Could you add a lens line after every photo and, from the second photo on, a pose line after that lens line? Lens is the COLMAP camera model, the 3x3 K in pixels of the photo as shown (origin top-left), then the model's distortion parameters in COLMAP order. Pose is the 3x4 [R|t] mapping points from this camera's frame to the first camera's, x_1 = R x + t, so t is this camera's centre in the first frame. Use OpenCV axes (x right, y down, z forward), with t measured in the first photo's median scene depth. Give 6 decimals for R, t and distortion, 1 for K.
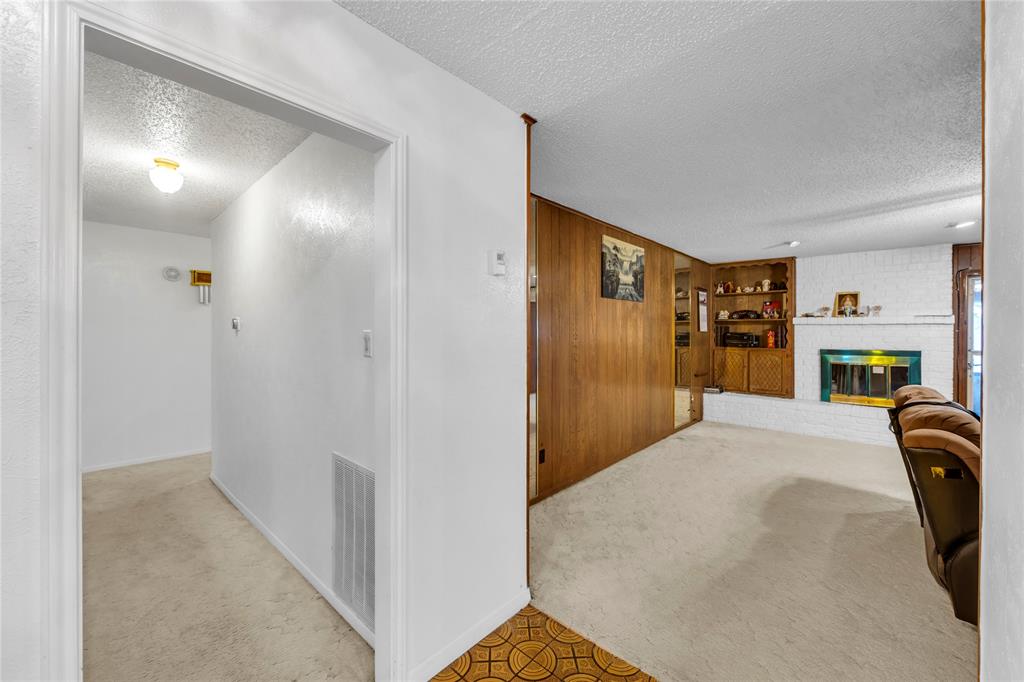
lens RADIAL K [[402.0, 0, 518.6], [0, 402.0, 335.3], [0, 0, 1]] dist [-0.009258, 0.000451]
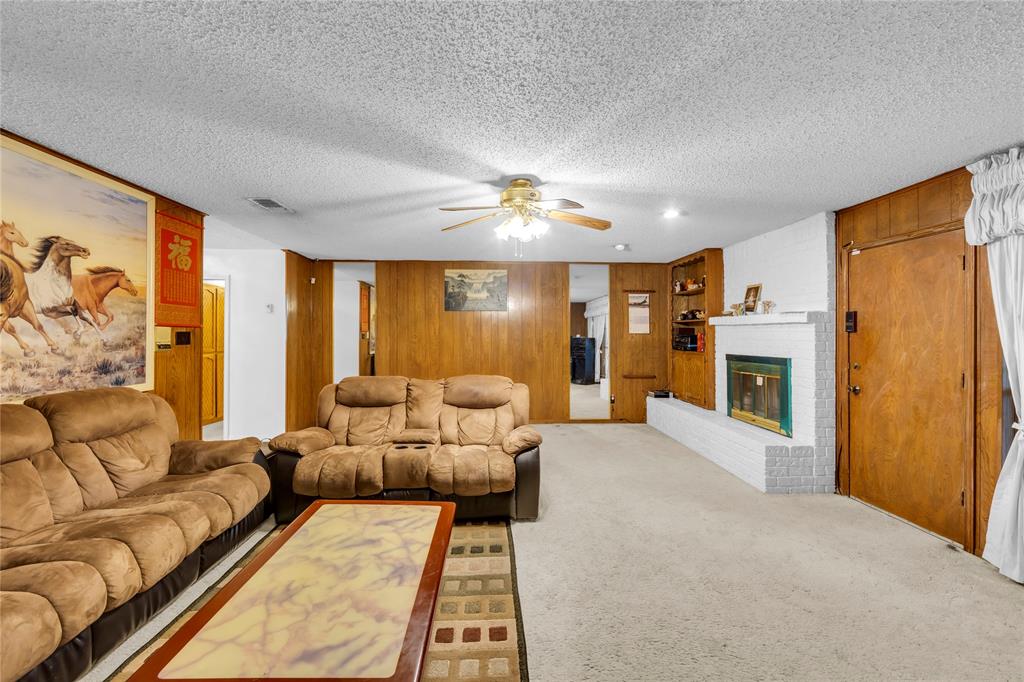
lens RADIAL K [[402.0, 0, 517.9], [0, 402.0, 330.8], [0, 0, 1]] dist [-0.009258, 0.000451]
pose [[0.715809, -0.006241, -0.698269, 1.029264], [-0.005288, 0.999883, -0.014357, 0.000352], [0.698277, 0.013970, 0.715692, 0.079400]]
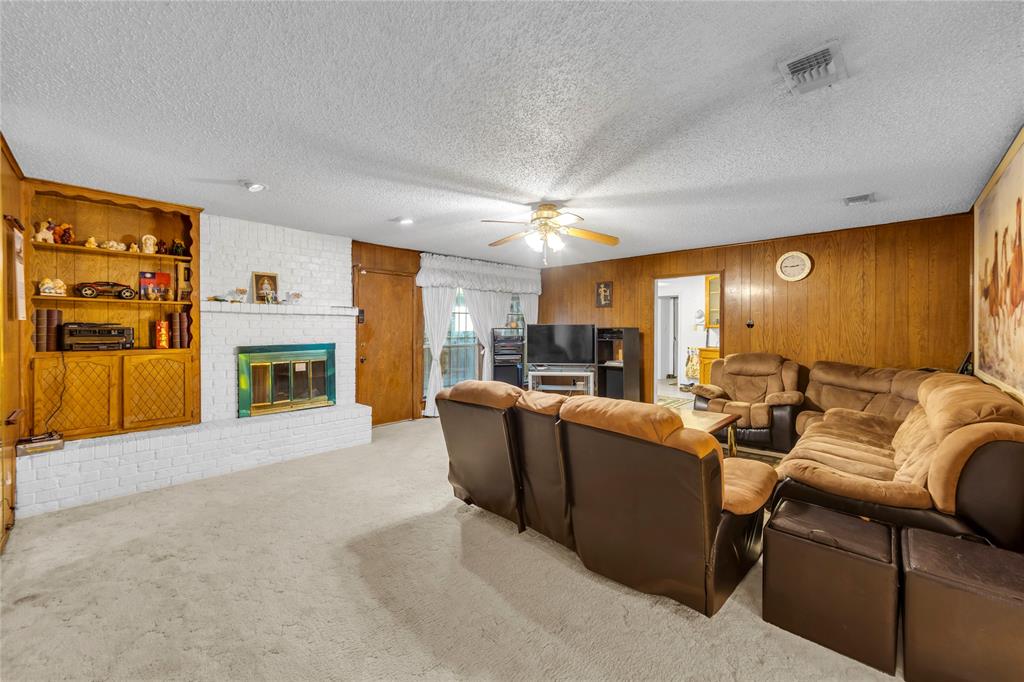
lens RADIAL K [[402.0, 0, 512.4], [0, 402.0, 330.4], [0, 0, 1]] dist [-0.009258, 0.000451]
pose [[0.028197, -0.013569, 0.999510, 0.039163], [0.002820, 0.999905, 0.013495, -0.002960], [-0.999598, 0.002438, 0.028232, 0.475248]]
